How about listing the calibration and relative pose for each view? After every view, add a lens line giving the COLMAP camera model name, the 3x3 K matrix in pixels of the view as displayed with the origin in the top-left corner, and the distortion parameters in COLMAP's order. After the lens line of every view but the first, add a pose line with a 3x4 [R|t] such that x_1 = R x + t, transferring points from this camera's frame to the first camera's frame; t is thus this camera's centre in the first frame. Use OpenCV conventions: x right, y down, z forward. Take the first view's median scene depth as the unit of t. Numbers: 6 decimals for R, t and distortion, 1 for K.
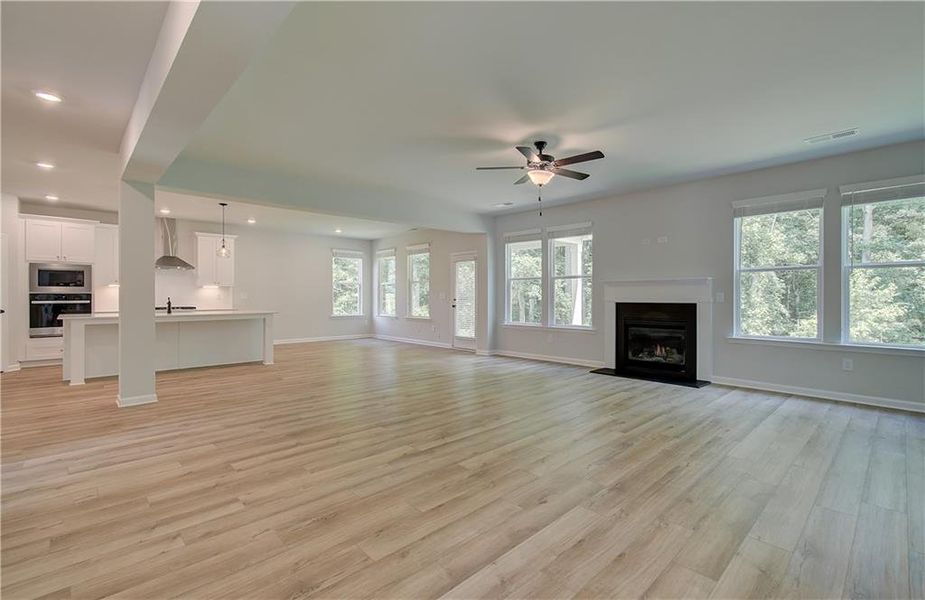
lens RADIAL K [[421.0, 0, 458.8], [0, 421.0, 298.8], [0, 0, 1]] dist [-0.011669, 0.000417]
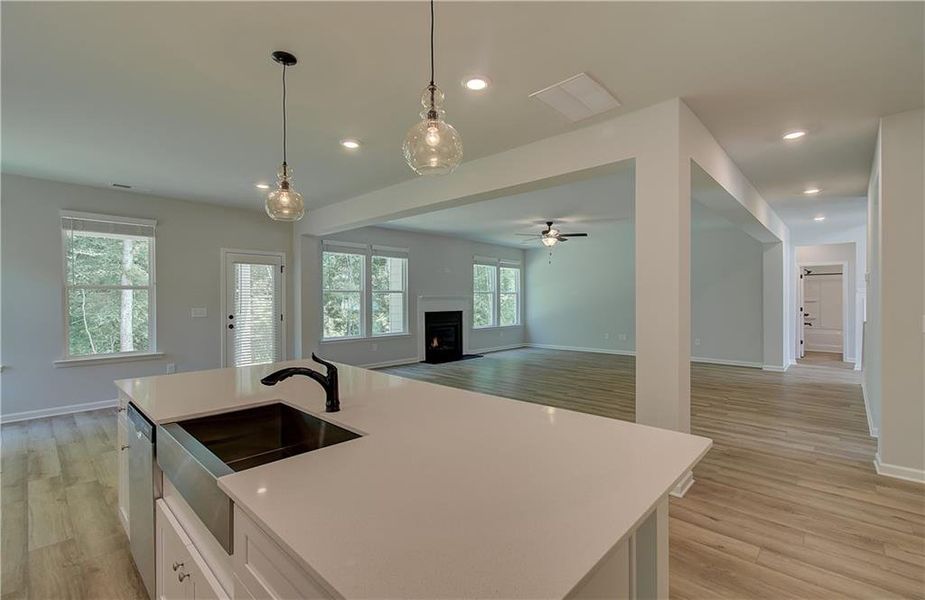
lens RADIAL K [[421.0, 0, 458.8], [0, 421.0, 298.8], [0, 0, 1]] dist [-0.011669, 0.000417]
pose [[-0.061951, -0.002265, 0.998077, -1.077120], [0.008993, 0.999956, 0.002827, -0.039492], [-0.998039, 0.009151, -0.061928, 1.031547]]
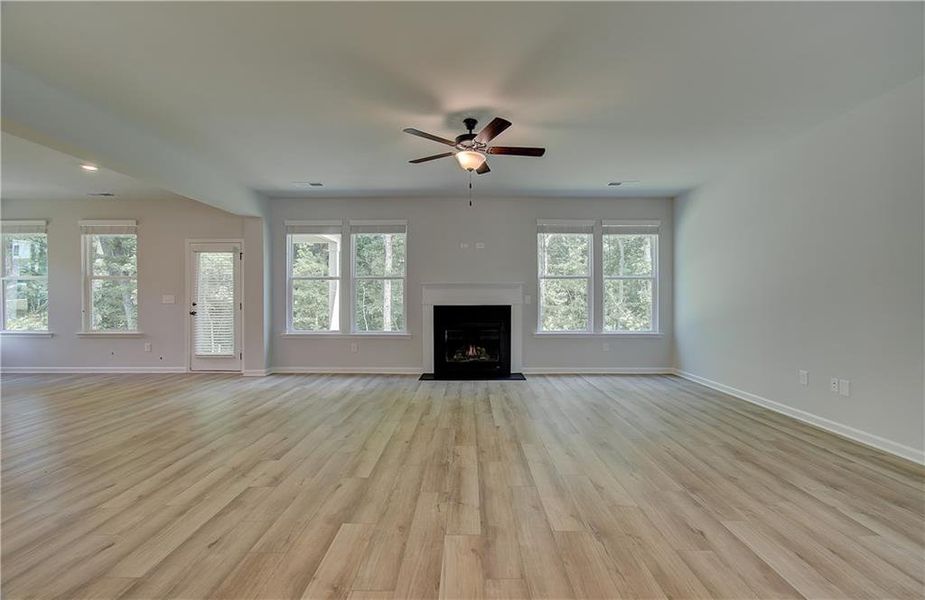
lens RADIAL K [[406.0, 0, 467.1], [0, 406.0, 300.0], [0, 0, 1]] dist [-0.009542, -0.000368]
pose [[0.687681, -0.000178, 0.726013, -0.286912], [0.004335, 0.999983, -0.003862, 0.000110], [-0.726000, 0.005803, 0.687670, 0.298493]]
